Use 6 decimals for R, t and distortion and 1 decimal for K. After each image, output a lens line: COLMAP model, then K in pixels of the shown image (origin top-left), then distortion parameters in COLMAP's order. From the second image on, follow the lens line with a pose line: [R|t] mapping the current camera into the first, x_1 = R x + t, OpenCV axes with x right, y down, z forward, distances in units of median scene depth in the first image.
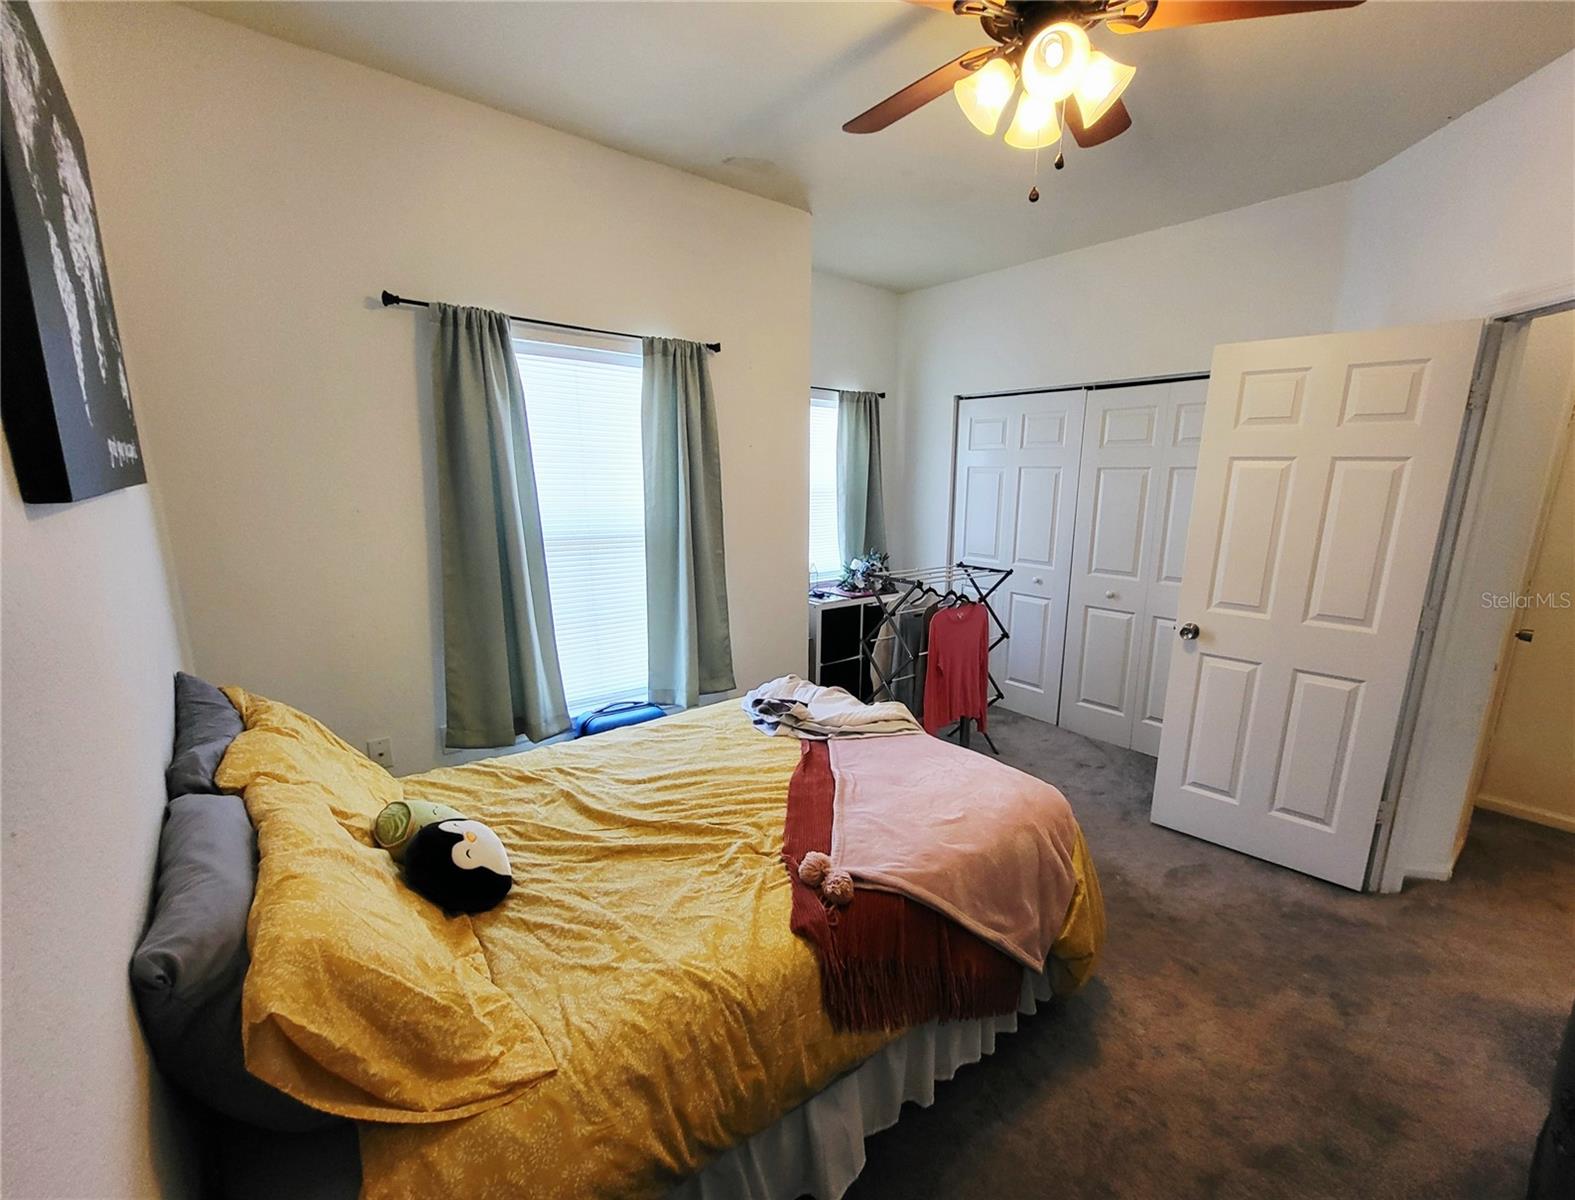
lens RADIAL K [[684.1, 0, 839.4], [0, 684.1, 631.1], [0, 0, 1]] dist [-0.002277, -0.001739]
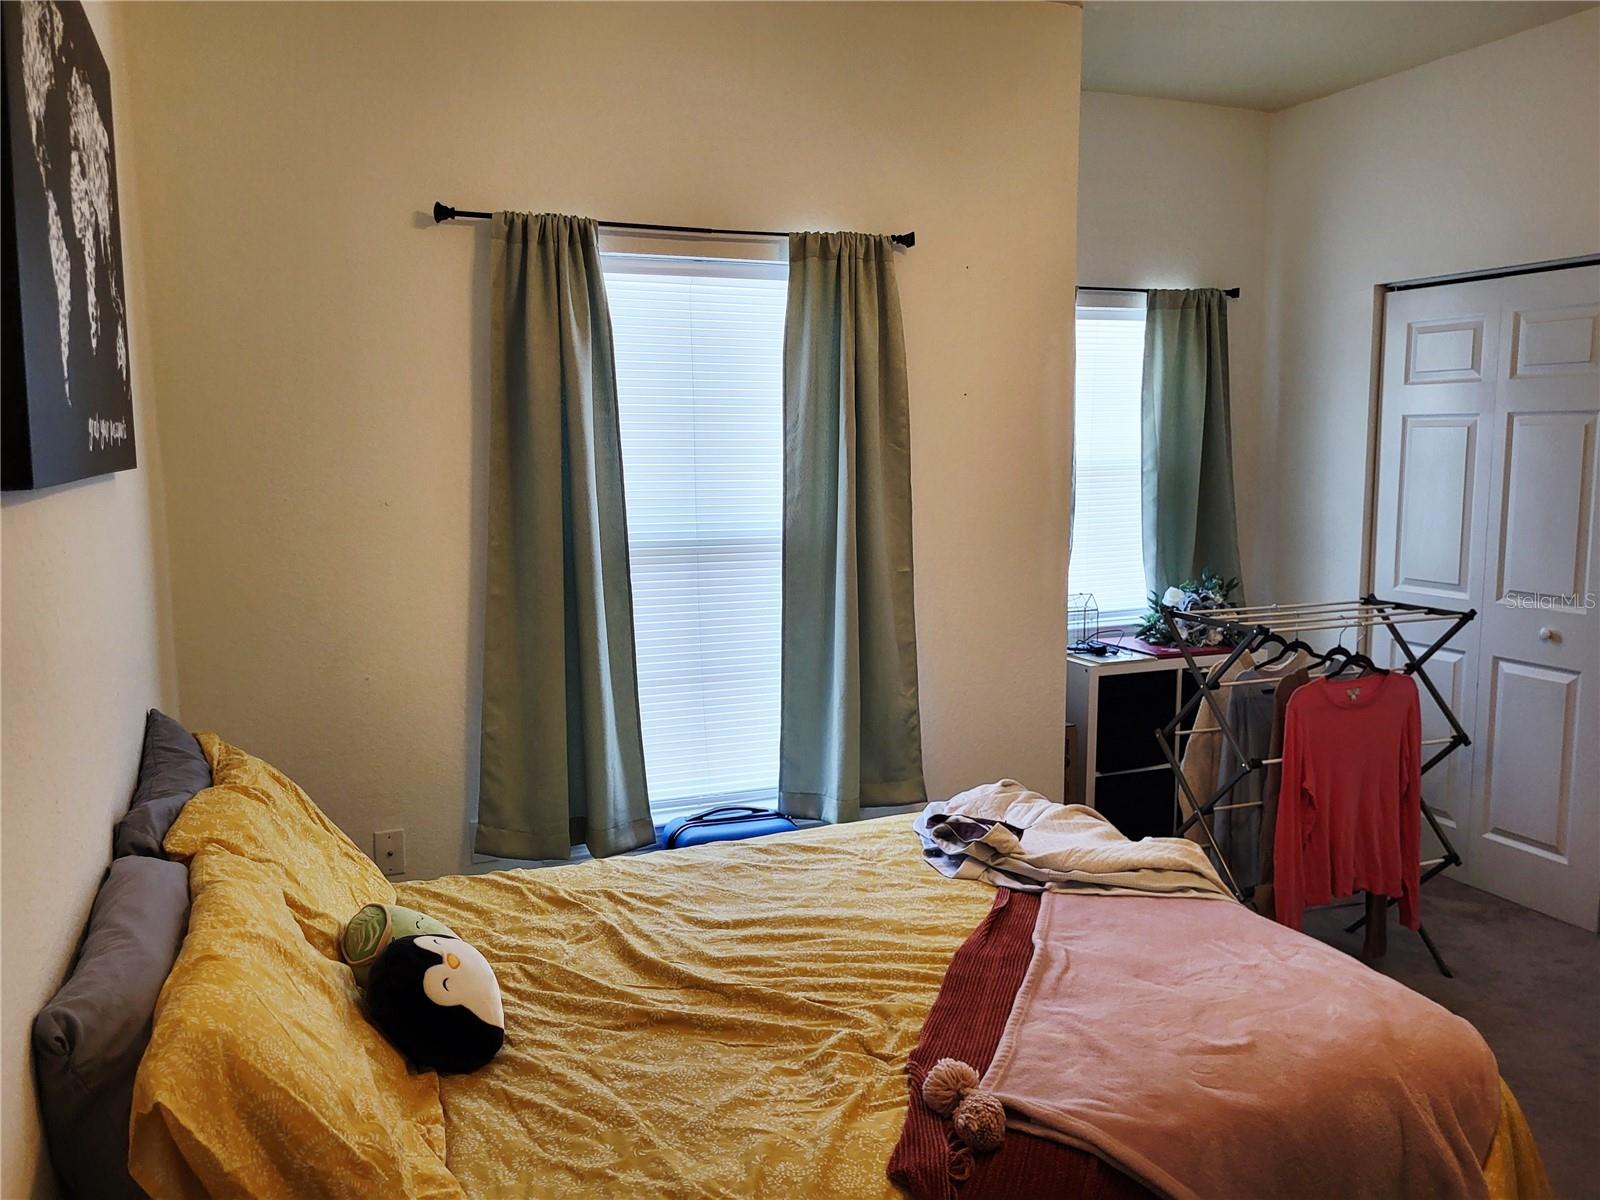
lens RADIAL K [[1243.8, 0, 800.4], [0, 1243.8, 605.1], [0, 0, 1]] dist [0.040185, -0.057621]
pose [[0.945381, 0.019558, -0.325379, 0.153922], [-0.049923, 0.995109, -0.085236, 0.022277], [0.322120, 0.096825, 0.941734, -0.093262]]
